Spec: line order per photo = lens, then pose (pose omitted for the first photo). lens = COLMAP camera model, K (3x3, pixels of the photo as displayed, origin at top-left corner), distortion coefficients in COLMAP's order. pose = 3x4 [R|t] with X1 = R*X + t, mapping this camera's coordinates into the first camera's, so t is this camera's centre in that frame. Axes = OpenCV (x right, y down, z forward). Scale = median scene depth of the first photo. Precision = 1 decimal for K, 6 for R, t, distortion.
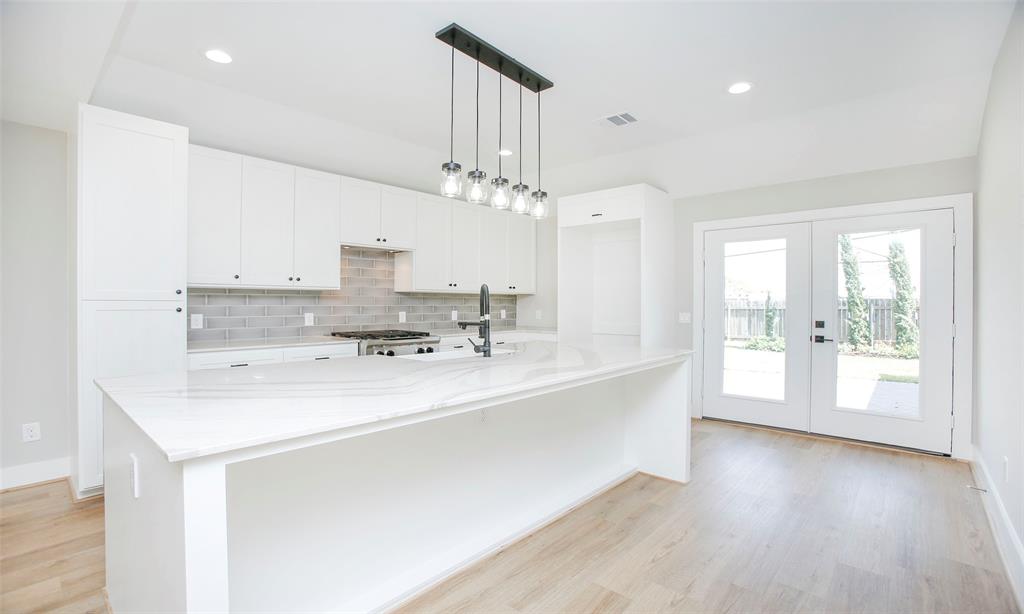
lens RADIAL K [[475.1, 0, 512.0], [0, 475.1, 307.0], [0, 0, 1]] dist [-0.081093, 0.034193]
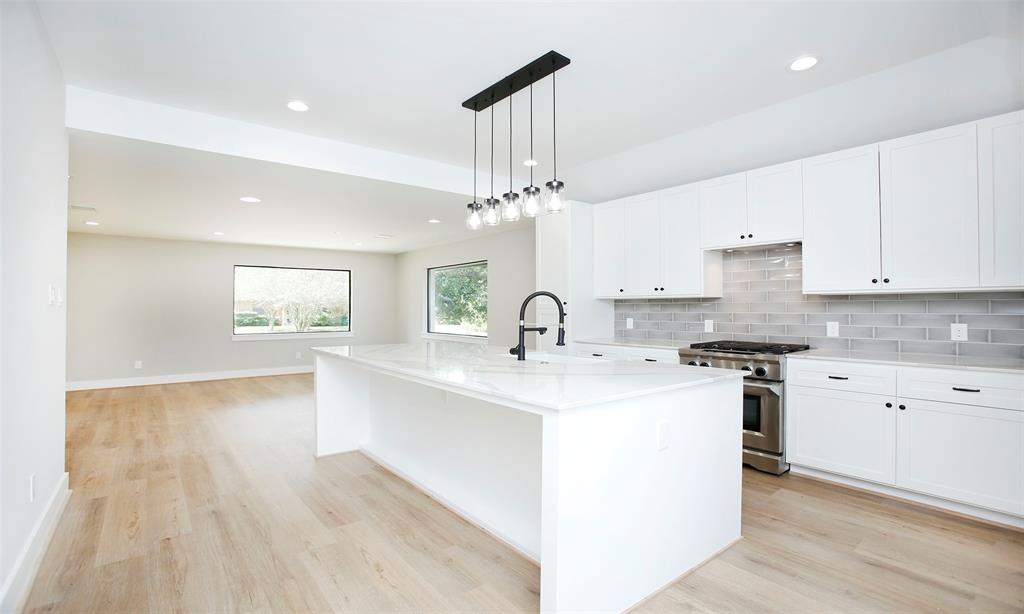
lens RADIAL K [[469.5, 0, 509.4], [0, 469.5, 305.5], [0, 0, 1]] dist [-0.072140, 0.033446]
pose [[-0.176160, -0.011402, -0.984296, 0.726257], [-0.008775, 0.999911, -0.010013, -0.005369], [0.984322, 0.006874, -0.176244, 0.849034]]
